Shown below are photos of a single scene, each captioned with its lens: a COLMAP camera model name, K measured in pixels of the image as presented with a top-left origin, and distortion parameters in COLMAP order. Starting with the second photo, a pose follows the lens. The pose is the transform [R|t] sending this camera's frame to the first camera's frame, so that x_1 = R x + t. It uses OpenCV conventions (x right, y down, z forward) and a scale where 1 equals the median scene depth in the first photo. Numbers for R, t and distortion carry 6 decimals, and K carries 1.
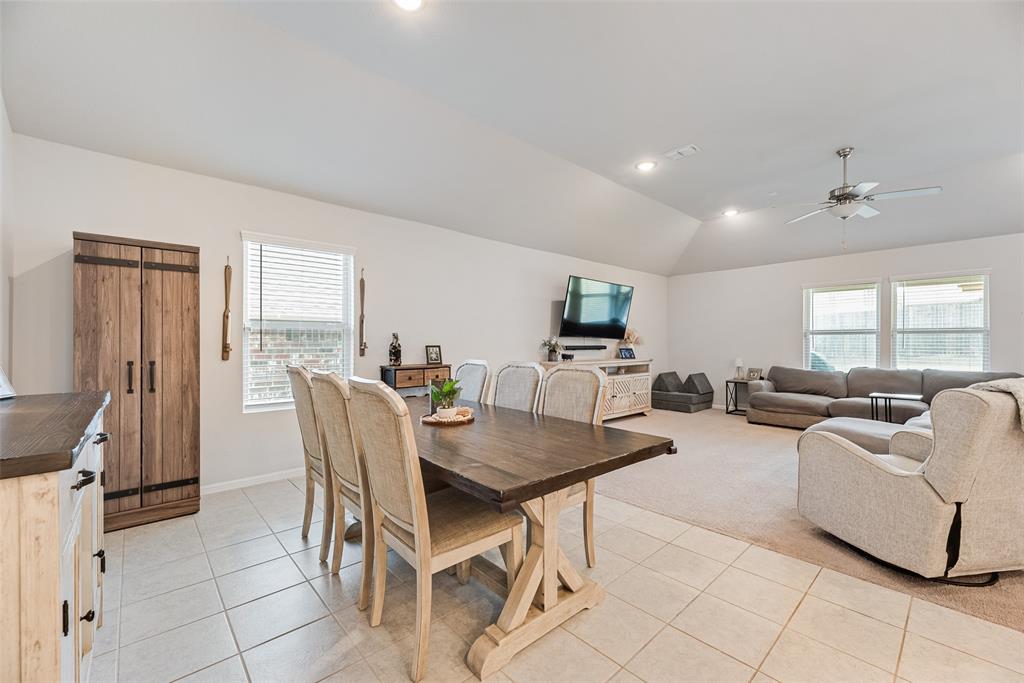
lens RADIAL K [[416.3, 0, 516.7], [0, 416.3, 339.4], [0, 0, 1]] dist [0.002646, 0.000207]
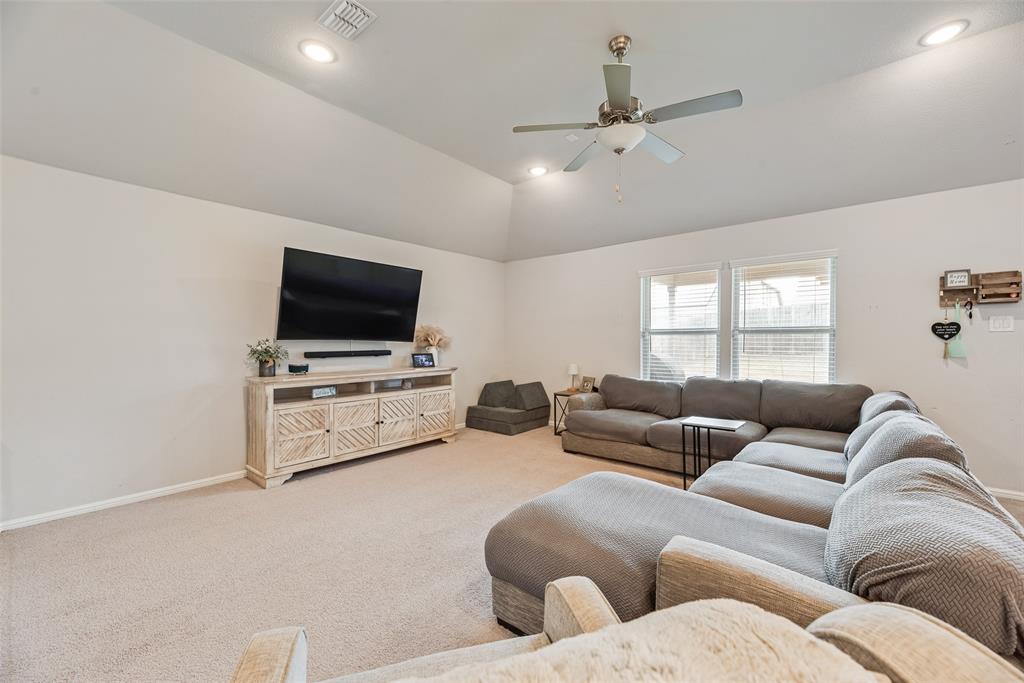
lens RADIAL K [[416.3, 0, 514.9], [0, 416.3, 348.1], [0, 0, 1]] dist [0.002646, 0.000207]
pose [[0.989962, -0.006995, 0.141163, 0.376571], [0.003345, 0.999654, 0.026083, -0.008722], [-0.141296, -0.025349, 0.989643, 0.274634]]
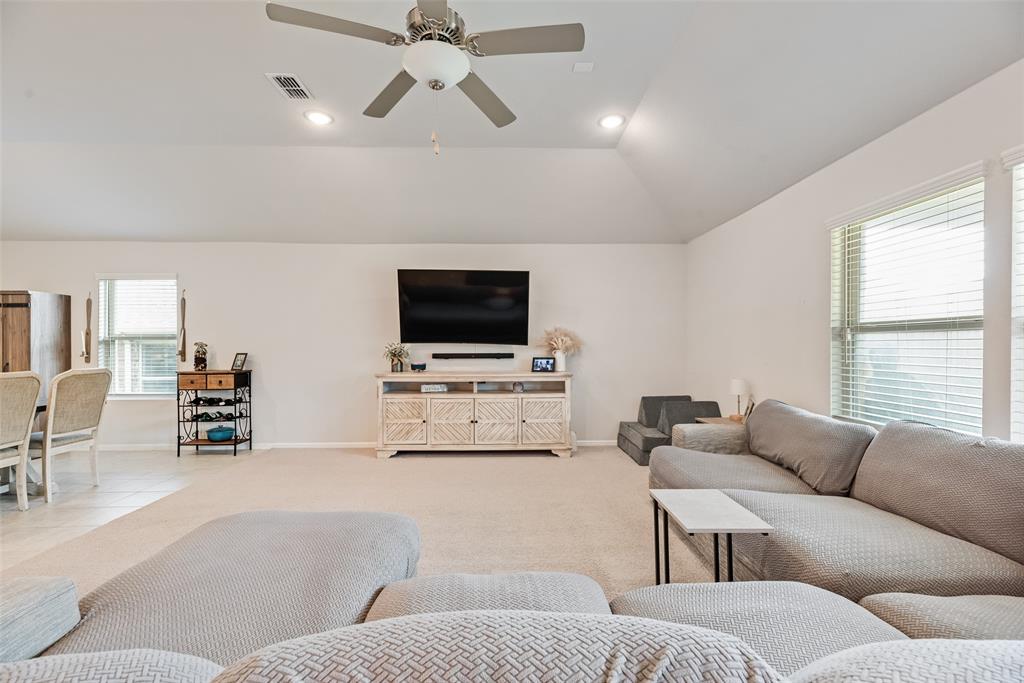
lens RADIAL K [[416.3, 0, 514.6], [0, 416.3, 345.7], [0, 0, 1]] dist [0.002646, 0.000207]
pose [[0.753927, -0.000047, -0.656958, 0.811442], [0.008427, 0.999918, 0.009598, -0.007060], [0.656904, -0.012772, 0.753866, 0.500090]]
